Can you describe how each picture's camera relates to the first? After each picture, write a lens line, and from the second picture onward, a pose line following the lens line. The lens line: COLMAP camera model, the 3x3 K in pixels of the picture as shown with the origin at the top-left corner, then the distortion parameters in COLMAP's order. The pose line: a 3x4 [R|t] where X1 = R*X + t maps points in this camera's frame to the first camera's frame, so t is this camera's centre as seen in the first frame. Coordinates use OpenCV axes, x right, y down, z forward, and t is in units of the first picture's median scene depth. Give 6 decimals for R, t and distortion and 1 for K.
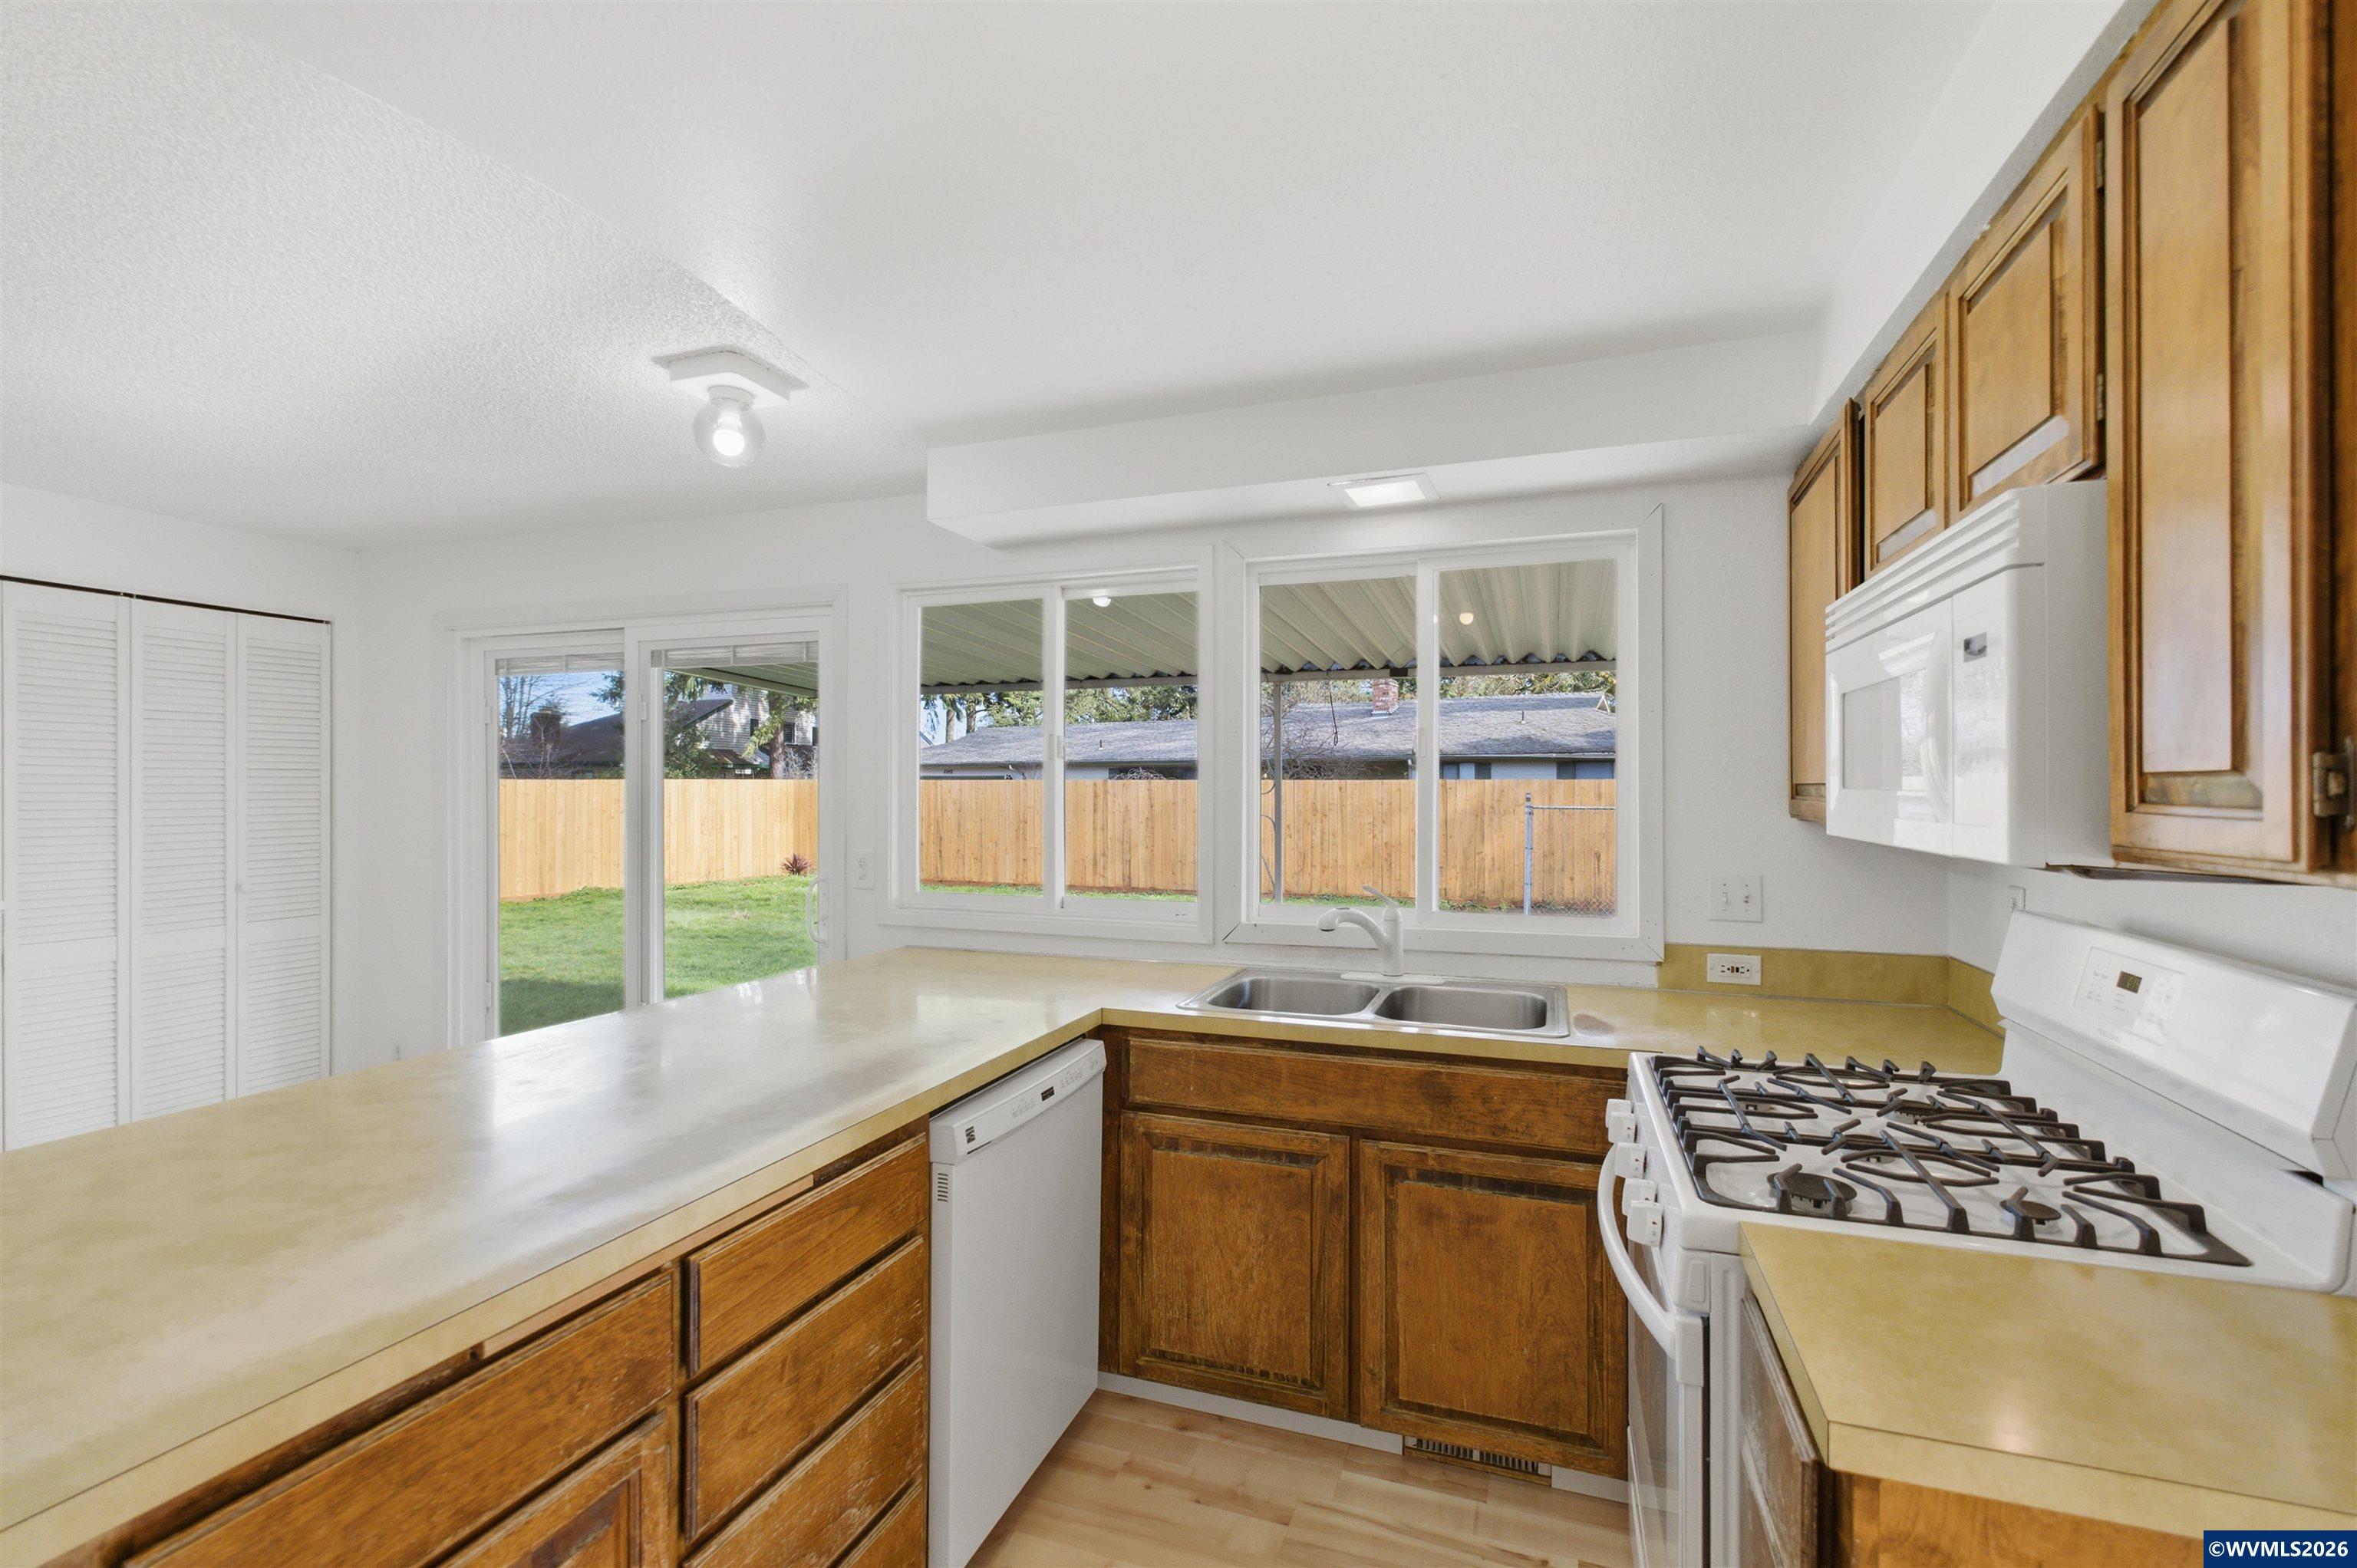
lens RADIAL K [[1028.8, 0, 1192.5], [0, 1028.8, 793.5], [0, 0, 1]] dist [-0.003442, 0.000997]
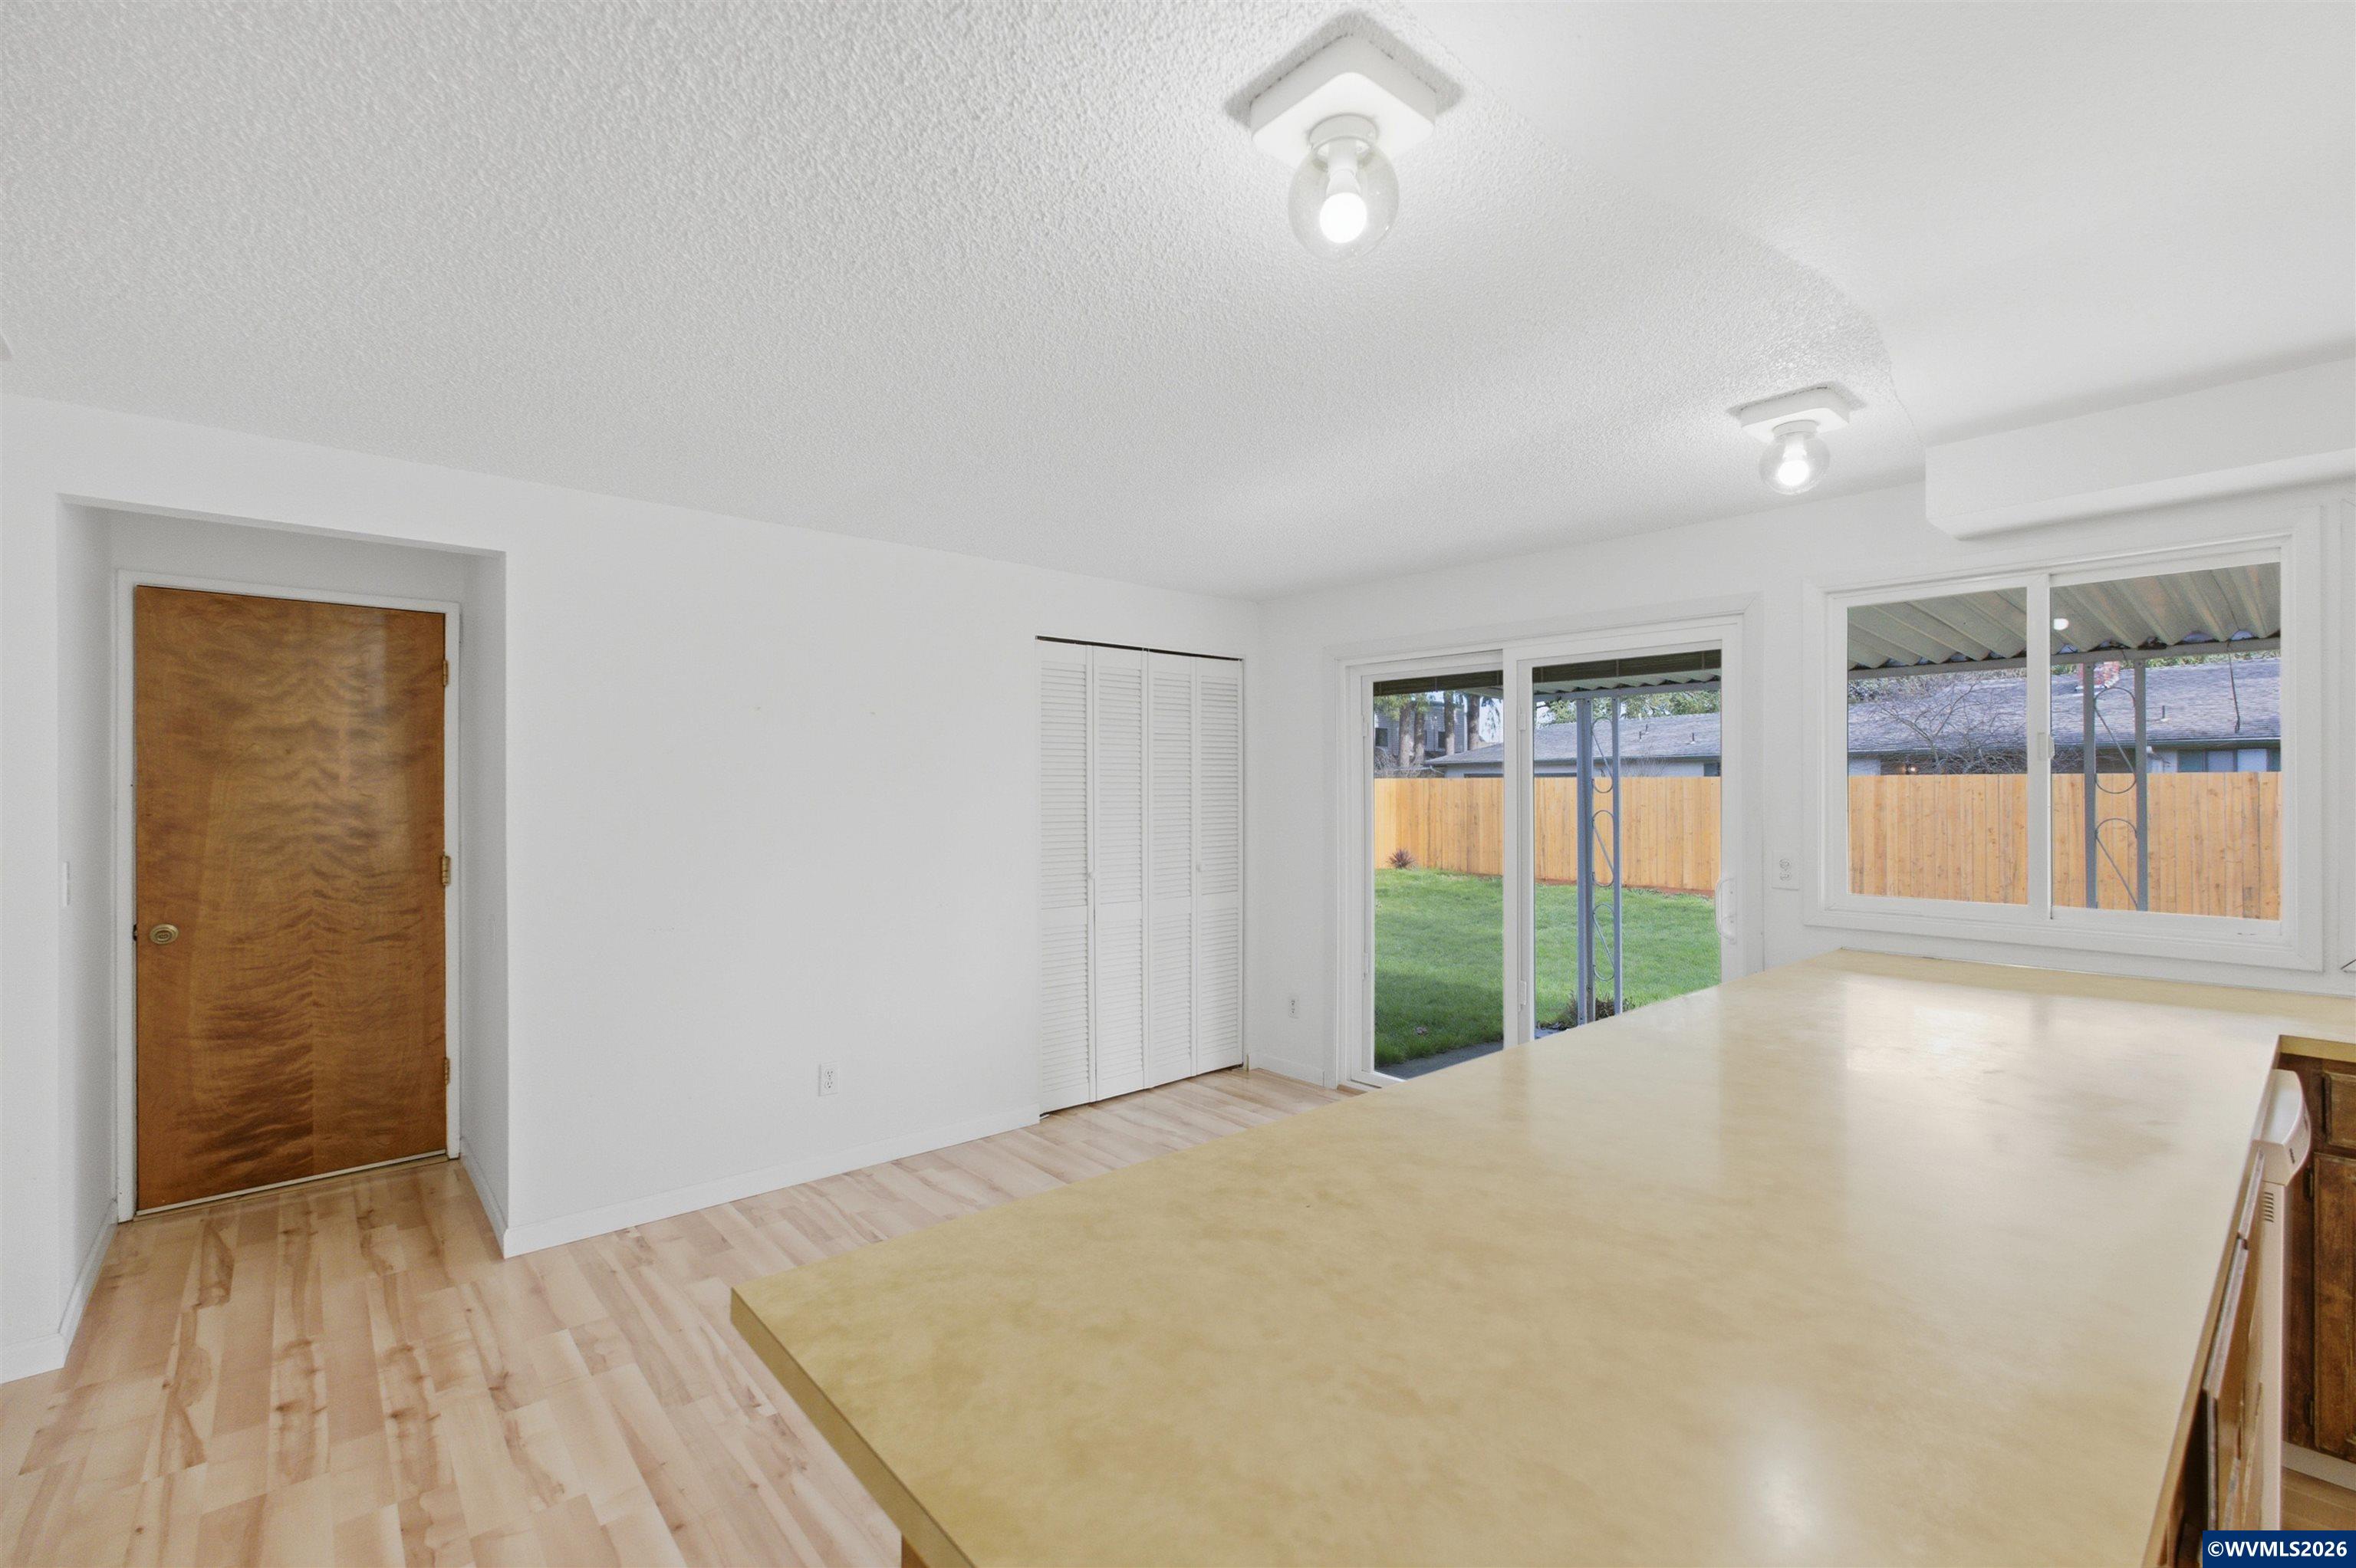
lens RADIAL K [[1028.3, 0, 1194.2], [0, 1028.3, 773.8], [0, 0, 1]] dist [-0.003442, 0.000997]
pose [[0.879671, -0.011418, -0.475445, -0.341910], [0.003709, 0.999846, -0.017149, -0.005953], [0.475568, 0.013322, 0.879578, -0.170839]]
